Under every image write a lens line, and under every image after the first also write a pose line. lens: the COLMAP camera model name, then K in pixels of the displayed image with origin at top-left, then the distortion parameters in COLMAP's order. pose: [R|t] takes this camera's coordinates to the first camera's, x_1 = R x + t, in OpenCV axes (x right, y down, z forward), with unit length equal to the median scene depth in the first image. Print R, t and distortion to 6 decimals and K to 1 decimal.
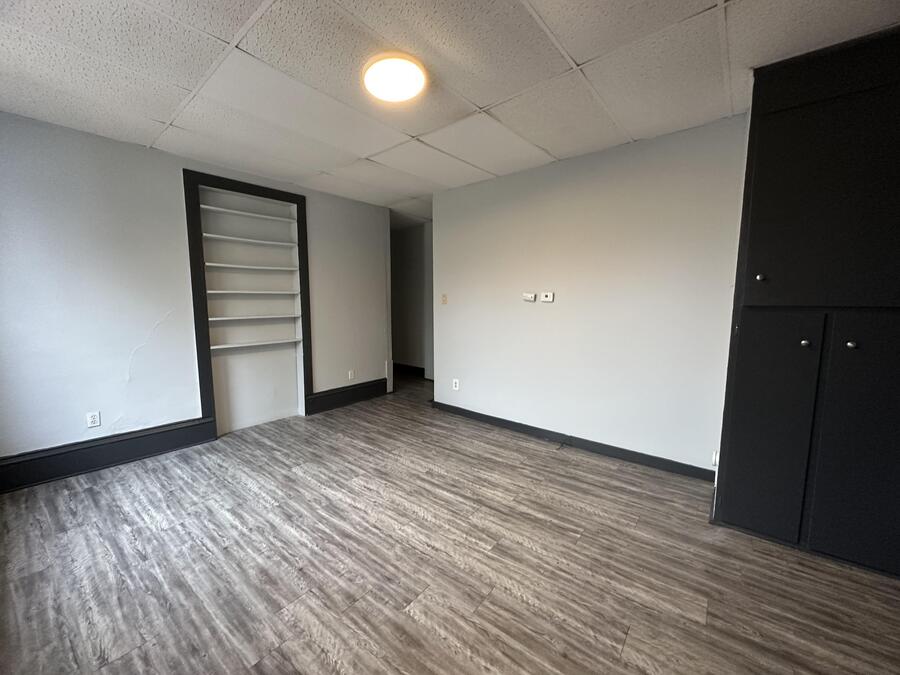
lens RADIAL K [[363.3, 0, 450.0], [0, 363.3, 337.5], [0, 0, 1]] dist [-0.001769, -0.000254]
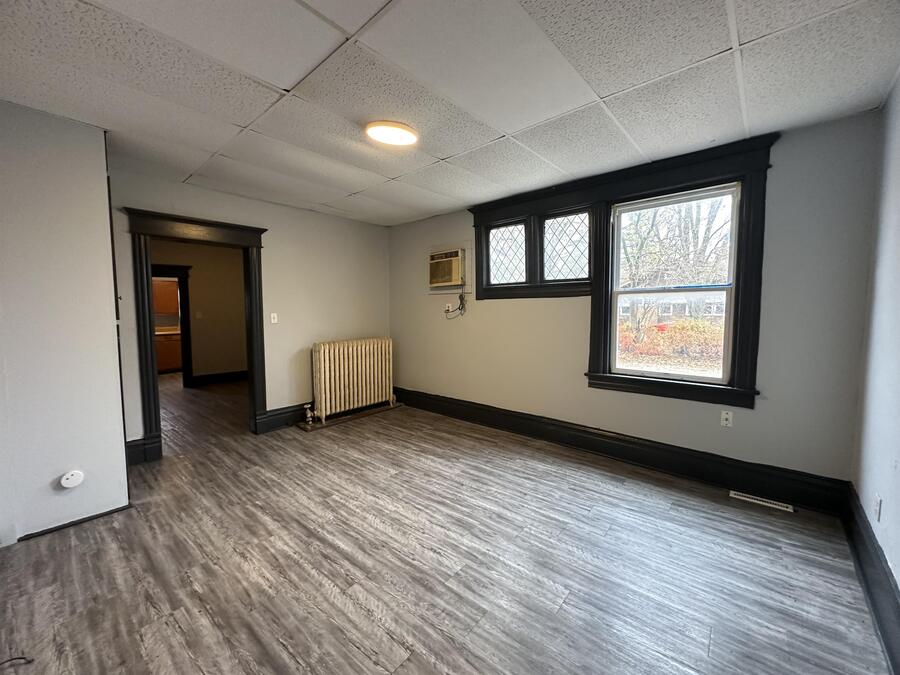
lens RADIAL K [[363.3, 0, 450.0], [0, 363.3, 337.5], [0, 0, 1]] dist [-0.001769, -0.000254]
pose [[-0.999598, -0.000824, 0.028346, -0.321311], [0.004350, 0.983293, 0.181976, -0.221644], [-0.028023, 0.182026, -0.982894, 1.948694]]
